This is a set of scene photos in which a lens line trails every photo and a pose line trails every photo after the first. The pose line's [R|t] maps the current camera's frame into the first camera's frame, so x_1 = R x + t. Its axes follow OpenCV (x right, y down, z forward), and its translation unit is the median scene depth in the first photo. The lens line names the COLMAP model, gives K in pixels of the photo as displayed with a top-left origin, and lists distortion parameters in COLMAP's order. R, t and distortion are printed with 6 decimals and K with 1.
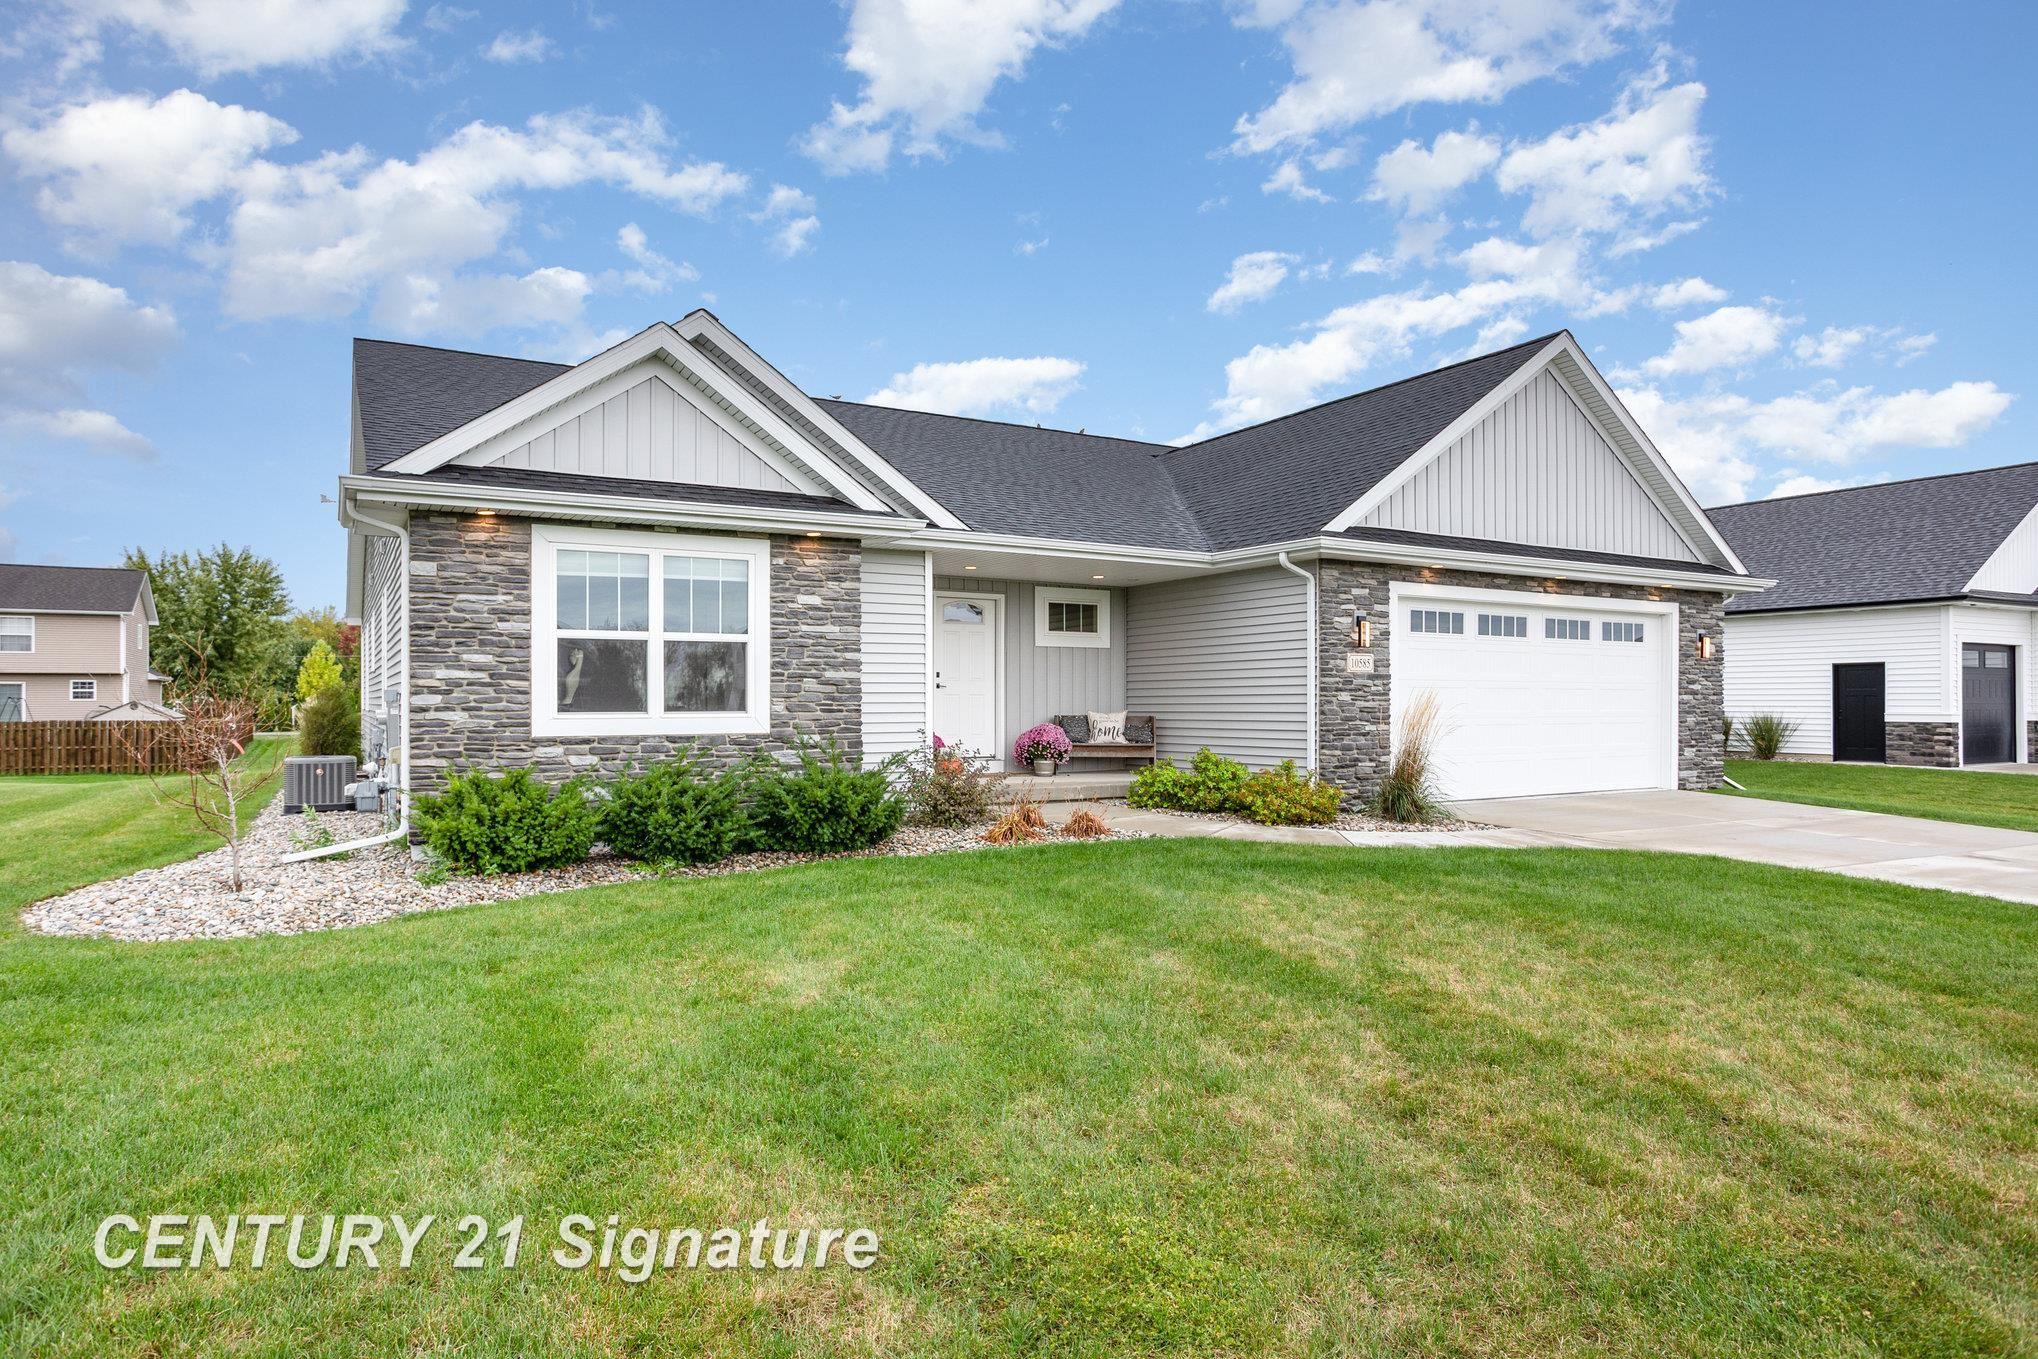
lens RADIAL K [[1226.4, 0, 1015.4], [0, 1226.4, 696.4], [0, 0, 1]] dist [-0.029463, 0.035587]
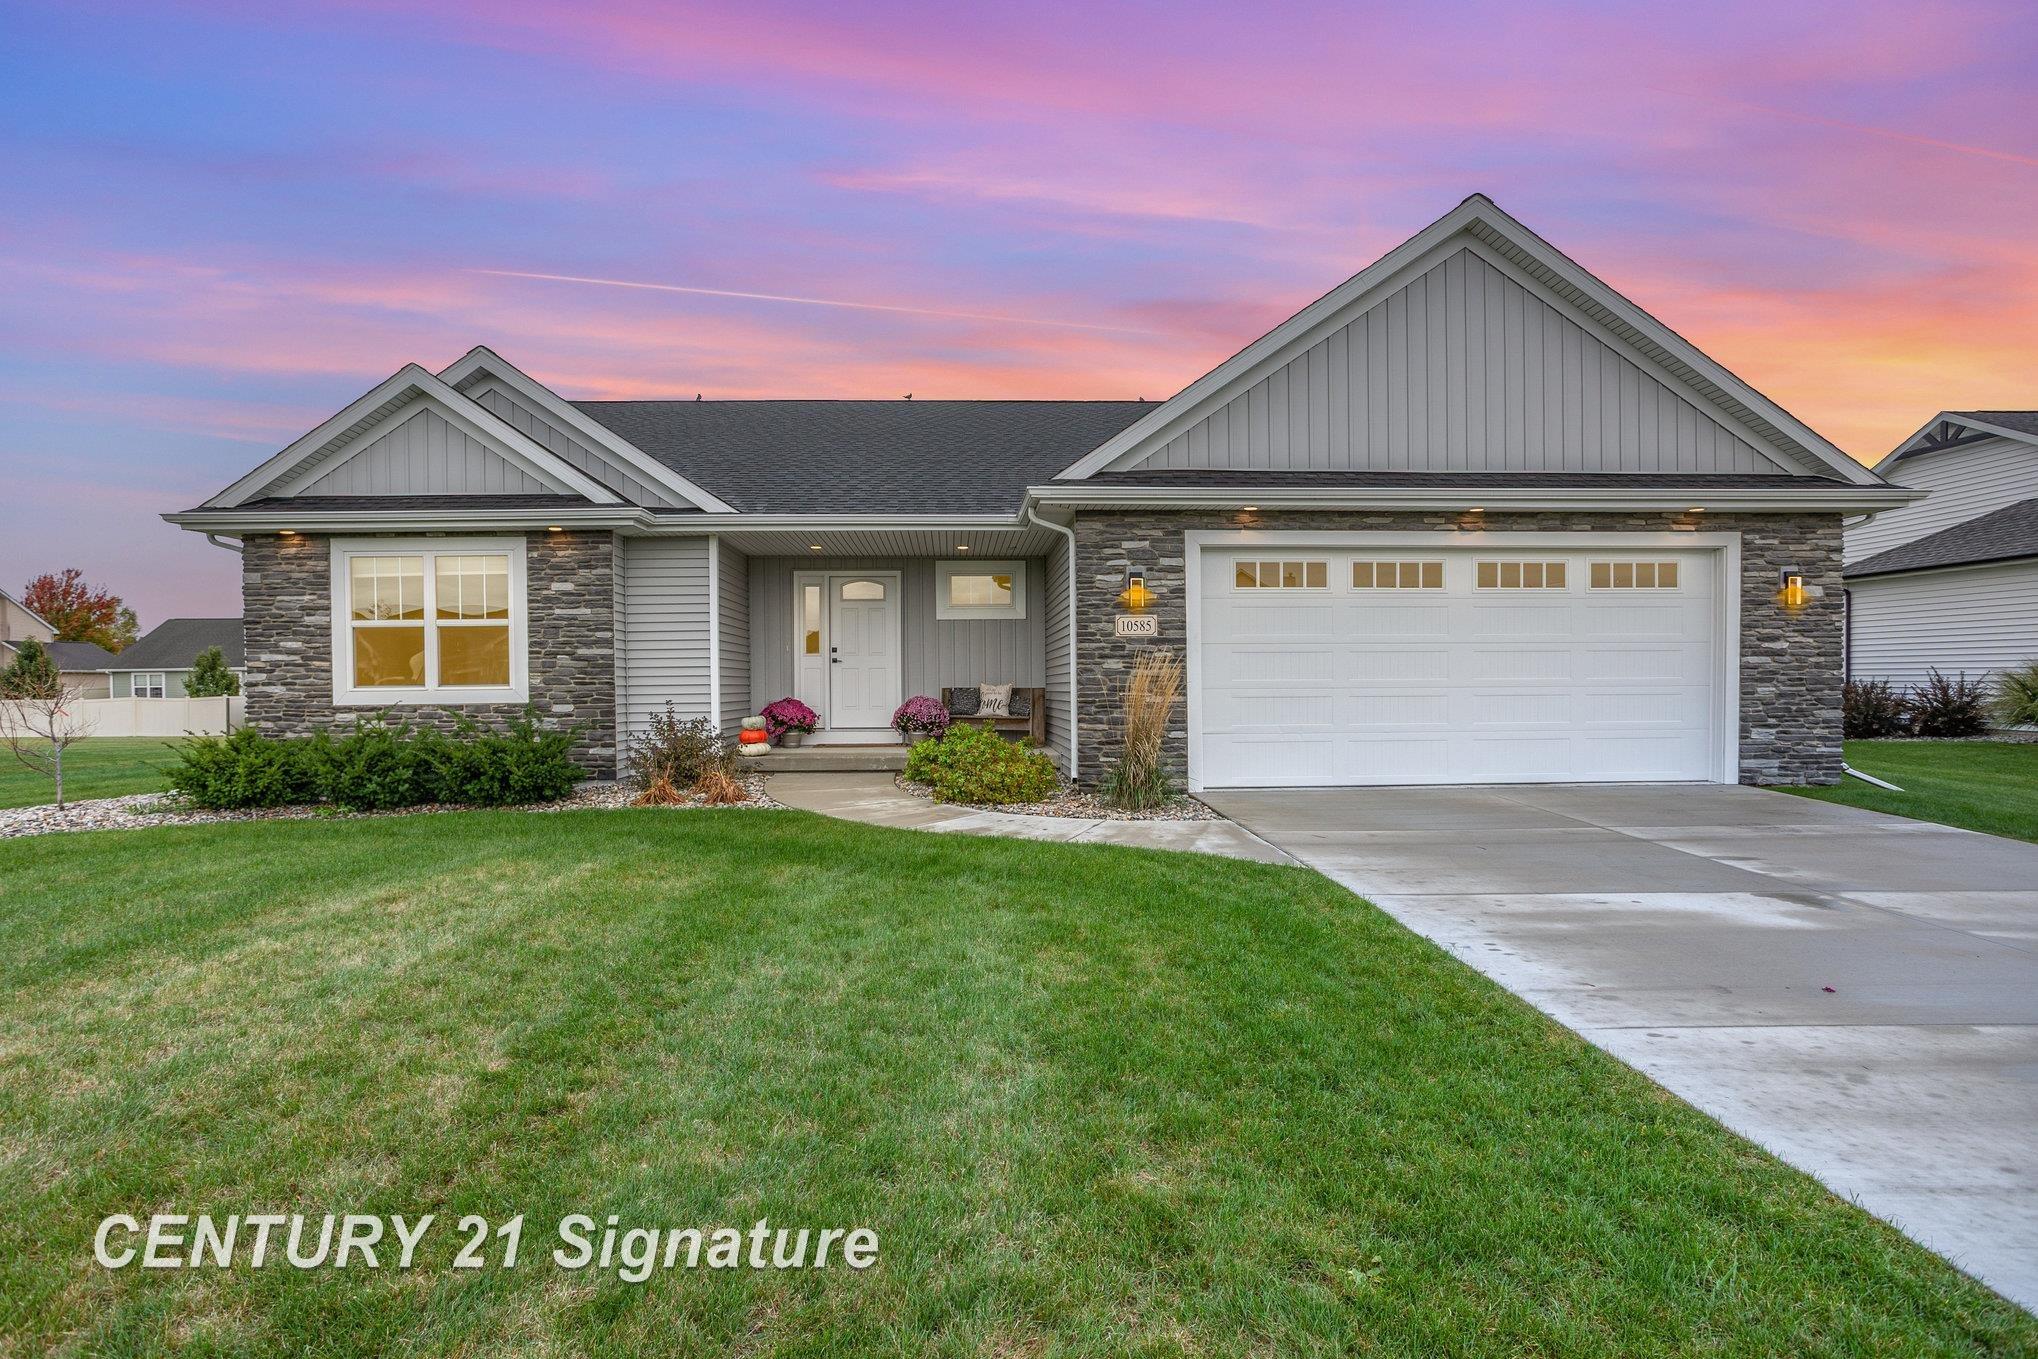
lens RADIAL K [[1075.7, 0, 1015.1], [0, 1075.7, 720.7], [0, 0, 1]] dist [-0.024641, -0.000050]
pose [[0.877876, 0.008064, -0.478820, 0.705601], [0.010385, 0.999302, 0.035870, 0.015275], [0.478775, -0.036462, 0.877180, 0.334141]]
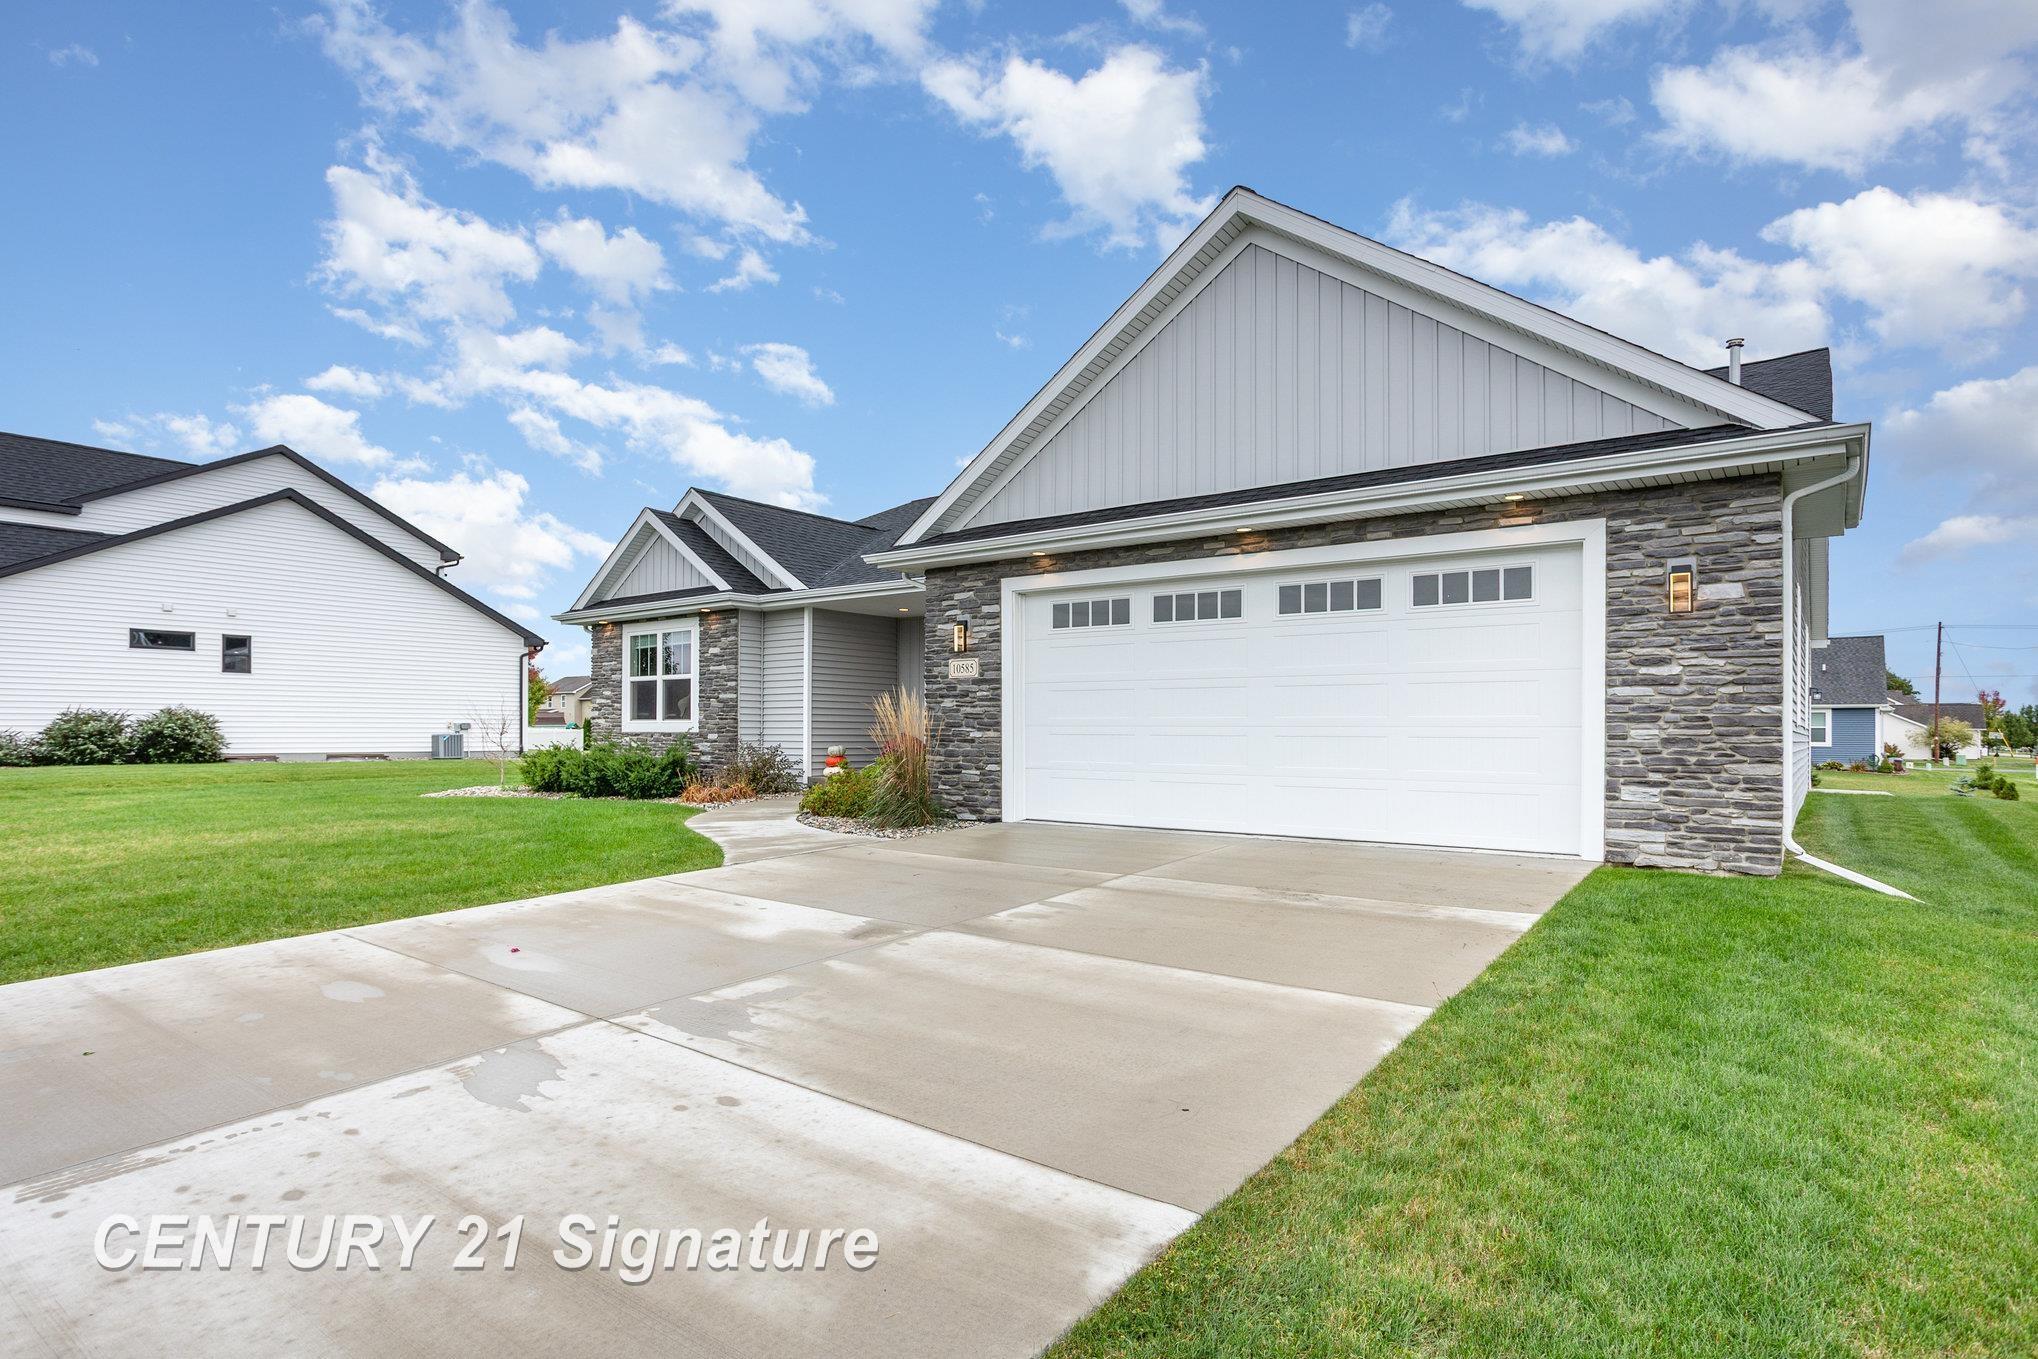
lens RADIAL K [[1075.7, 0, 1015.1], [0, 1075.7, 720.7], [0, 0, 1]] dist [-0.024641, -0.000050]
pose [[0.366995, -0.006729, -0.930199, 1.344255], [0.001161, 0.999976, -0.006776, 0.025283], [0.930222, 0.001407, 0.366994, 0.880766]]
